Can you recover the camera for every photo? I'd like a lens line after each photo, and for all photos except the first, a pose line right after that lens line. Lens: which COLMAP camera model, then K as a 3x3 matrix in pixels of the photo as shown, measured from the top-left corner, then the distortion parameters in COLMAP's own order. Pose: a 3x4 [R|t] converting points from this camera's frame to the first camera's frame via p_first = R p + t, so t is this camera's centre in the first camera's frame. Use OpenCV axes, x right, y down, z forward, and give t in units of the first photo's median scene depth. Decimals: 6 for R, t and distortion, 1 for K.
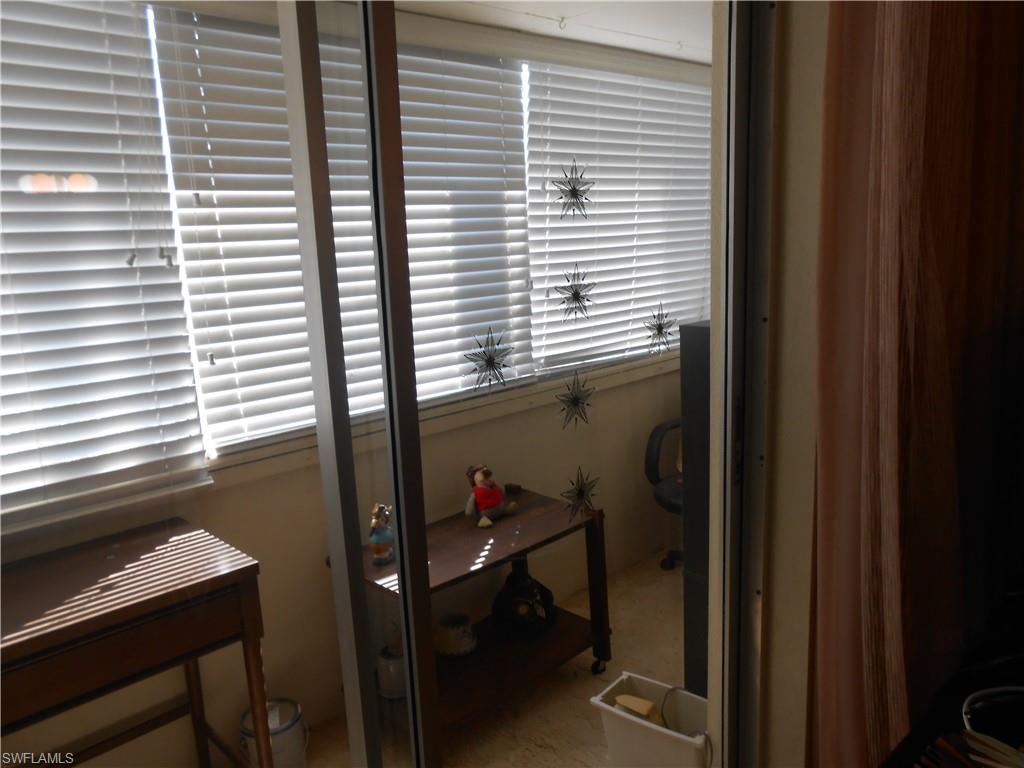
lens RADIAL K [[807.0, 0, 513.5], [0, 807.0, 385.8], [0, 0, 1]] dist [-0.031599, 0.063986]
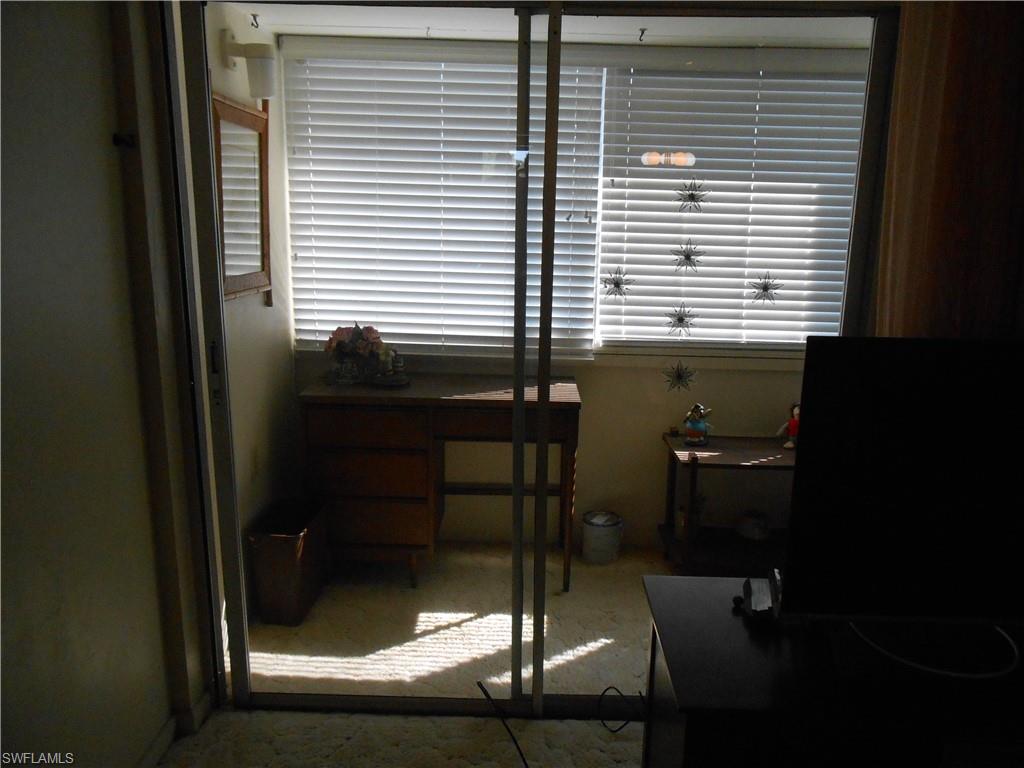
lens RADIAL K [[807.0, 0, 513.0], [0, 807.0, 380.3], [0, 0, 1]] dist [-0.031599, 0.063986]
pose [[0.711345, 0.209879, -0.670775, 0.613907], [-0.188000, 0.976417, 0.106141, 0.019960], [0.677233, 0.050603, 0.734027, -0.295022]]
